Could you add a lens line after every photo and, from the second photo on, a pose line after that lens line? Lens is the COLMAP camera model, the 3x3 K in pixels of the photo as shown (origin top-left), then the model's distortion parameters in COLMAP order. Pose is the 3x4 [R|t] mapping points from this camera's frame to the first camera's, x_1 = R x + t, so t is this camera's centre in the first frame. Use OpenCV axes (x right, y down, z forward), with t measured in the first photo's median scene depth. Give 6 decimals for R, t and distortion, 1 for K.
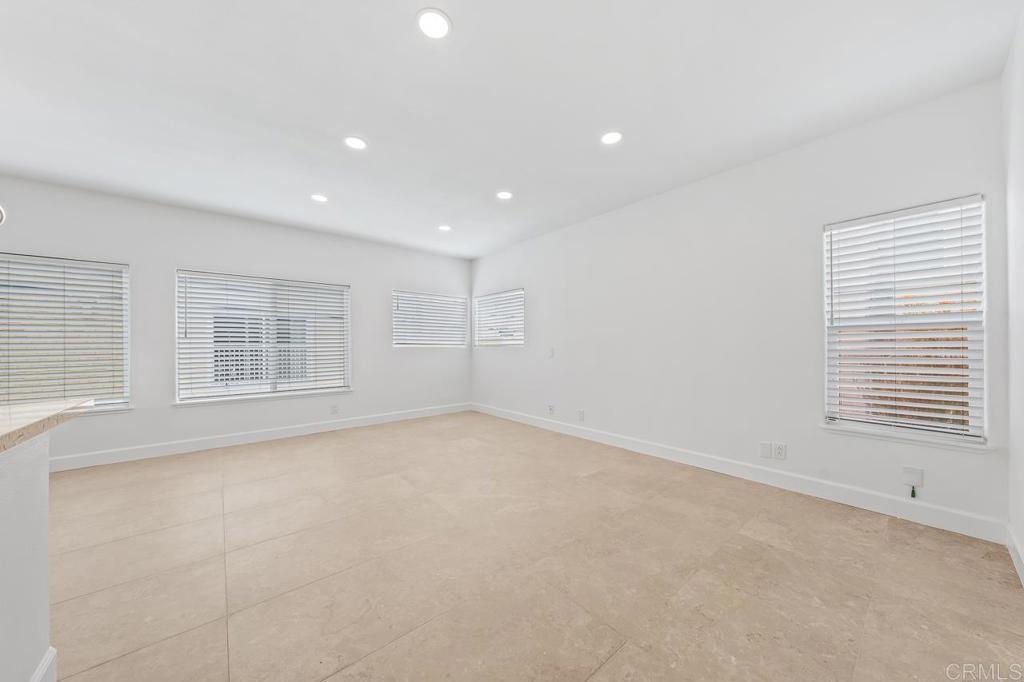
lens RADIAL K [[353.7, 0, 514.1], [0, 353.7, 344.8], [0, 0, 1]] dist [0.000325, -0.000009]
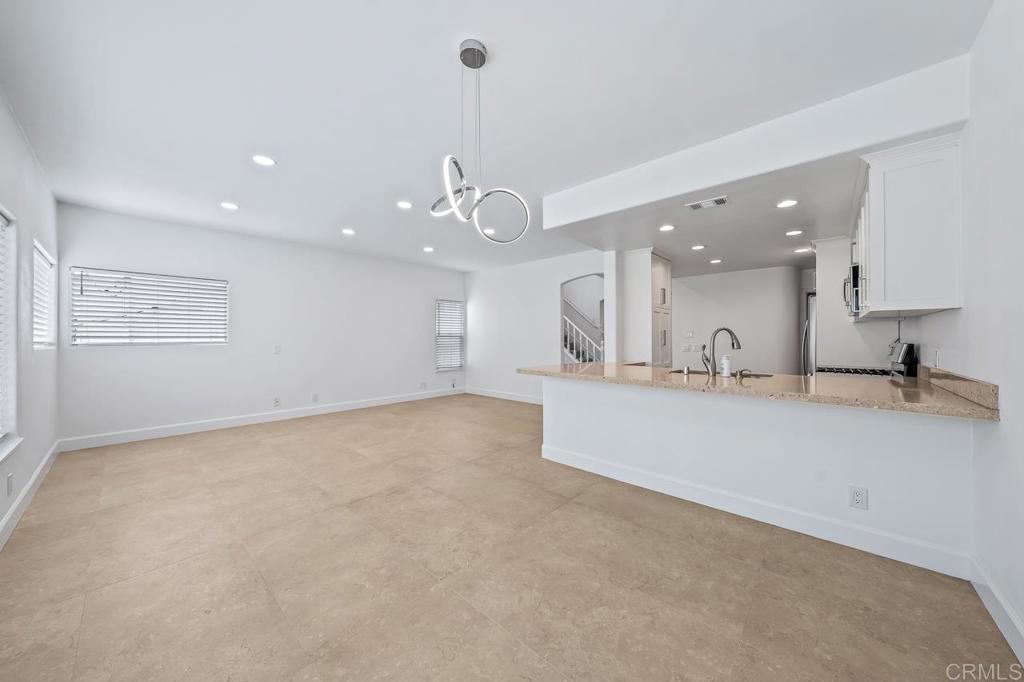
lens RADIAL K [[348.6, 0, 511.2], [0, 348.6, 335.2], [0, 0, 1]] dist [-0.000936, -0.000027]
pose [[-0.128146, 0.014356, 0.991651, -1.386208], [0.001382, 0.999897, -0.014297, -0.009249], [-0.991754, -0.000462, -0.128153, 0.548929]]
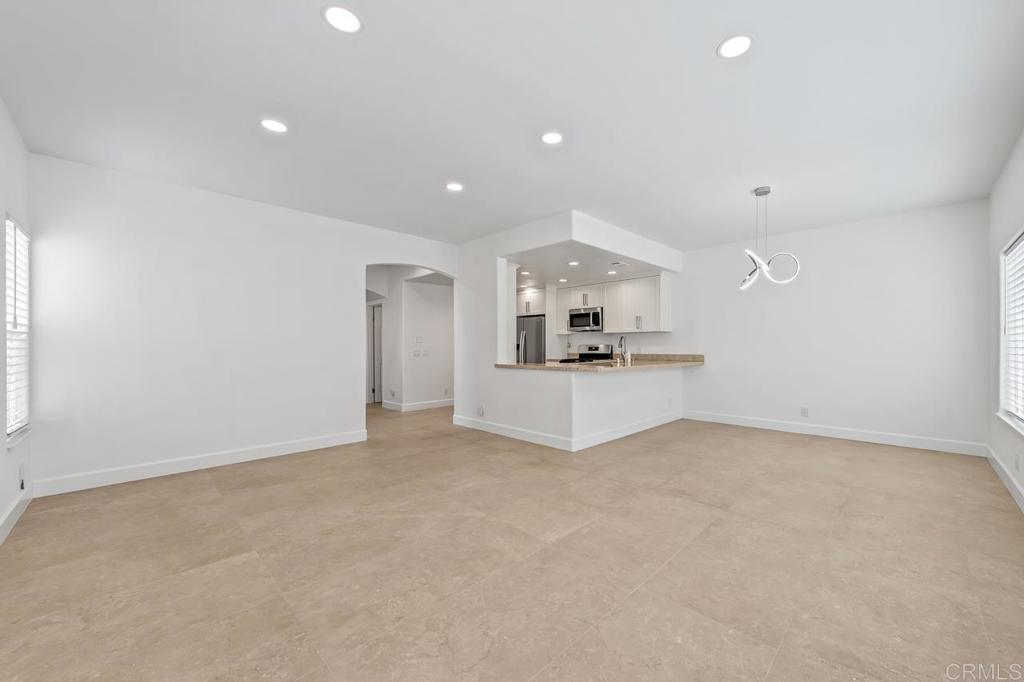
lens RADIAL K [[391.2, 0, 556.1], [0, 391.2, 346.9], [0, 0, 1]] dist [-0.008449, 0.000167]
pose [[-0.992651, 0.009832, -0.120609, -0.235444], [0.009595, 0.999951, 0.002547, 0.000469], [0.120629, 0.001371, -0.992697, 1.497182]]
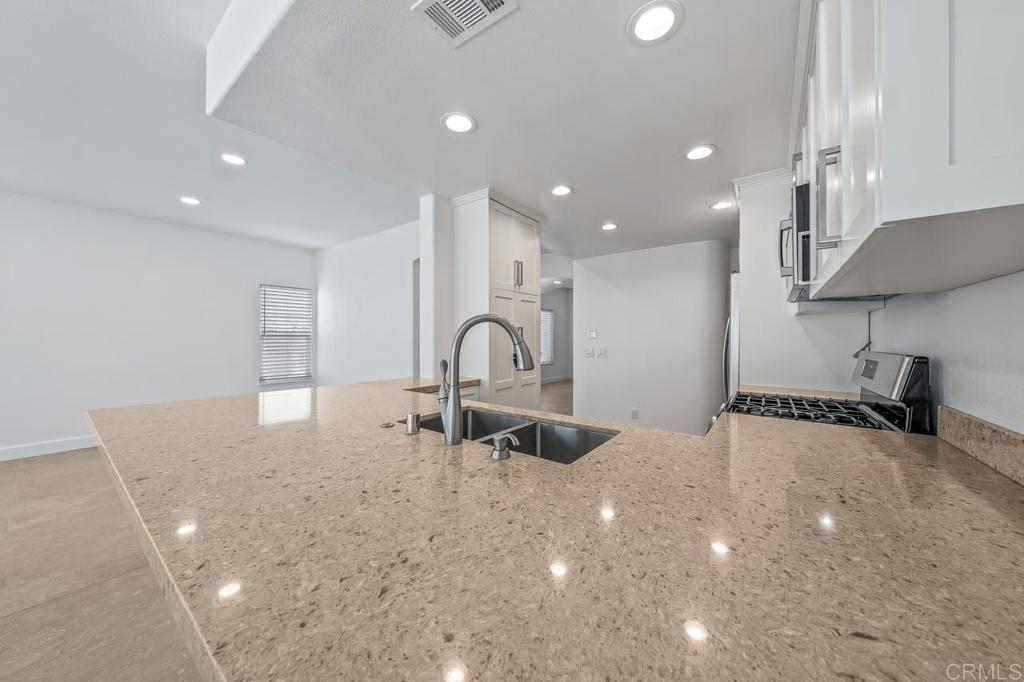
lens RADIAL K [[348.6, 0, 511.2], [0, 348.6, 335.2], [0, 0, 1]] dist [-0.000936, -0.000027]
pose [[-0.224881, 0.013381, 0.974294, -0.977729], [-0.001967, 0.999897, -0.014187, -0.014806], [-0.974384, -0.005107, -0.224831, 0.036491]]
